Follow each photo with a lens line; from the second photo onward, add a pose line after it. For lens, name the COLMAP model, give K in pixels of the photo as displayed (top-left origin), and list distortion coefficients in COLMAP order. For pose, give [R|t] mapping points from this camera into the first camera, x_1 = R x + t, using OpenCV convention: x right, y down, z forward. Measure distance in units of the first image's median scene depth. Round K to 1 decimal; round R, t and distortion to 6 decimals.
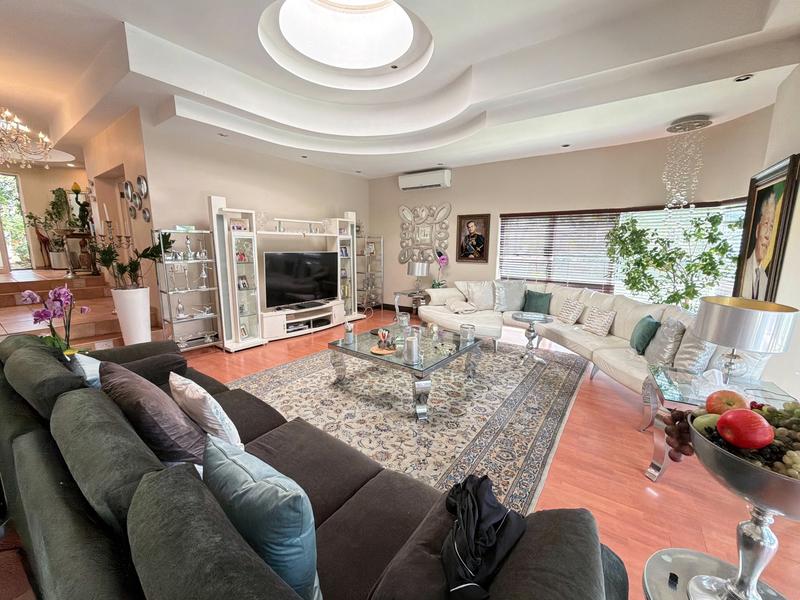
lens RADIAL K [[322.3, 0, 398.9], [0, 322.3, 301.0], [0, 0, 1]] dist [-0.002828, -0.000613]
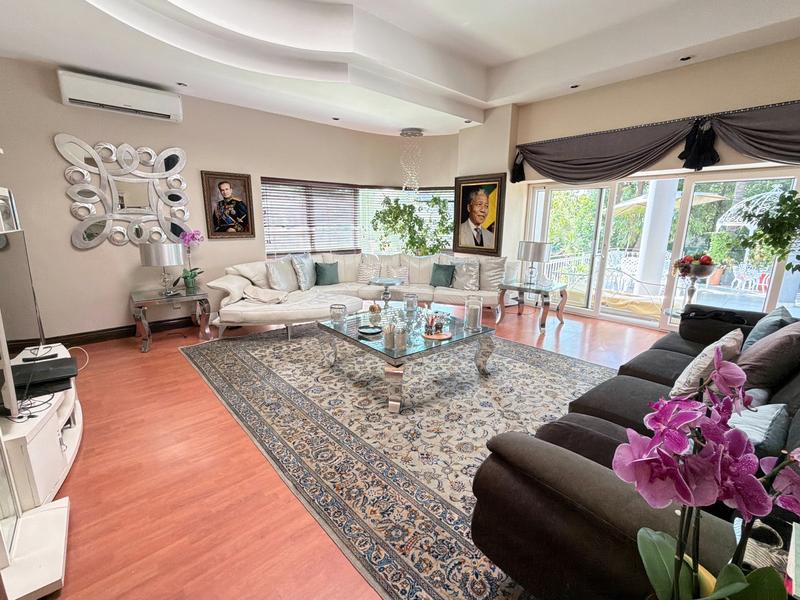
lens RADIAL K [[356.8, 0, 400.1], [0, 356.8, 300.4], [0, 0, 1]] dist [0.000662, 0.000119]
pose [[0.221956, -0.221203, 0.949634, -0.750472], [0.163879, 0.968536, 0.187302, -0.106231], [-0.961186, 0.114052, 0.251223, 0.647539]]
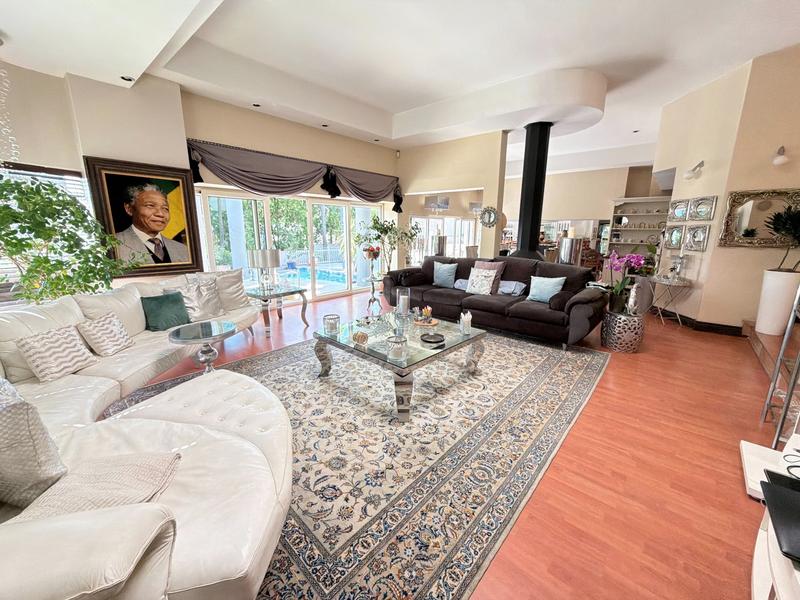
lens RADIAL K [[322.3, 0, 400.5], [0, 322.3, 298.4], [0, 0, 1]] dist [-0.002828, -0.000613]
pose [[-0.994805, -0.035708, 0.095327, -0.047210], [0.002896, 0.926153, 0.377136, -0.256891], [-0.101754, 0.375453, -0.921239, 1.527487]]
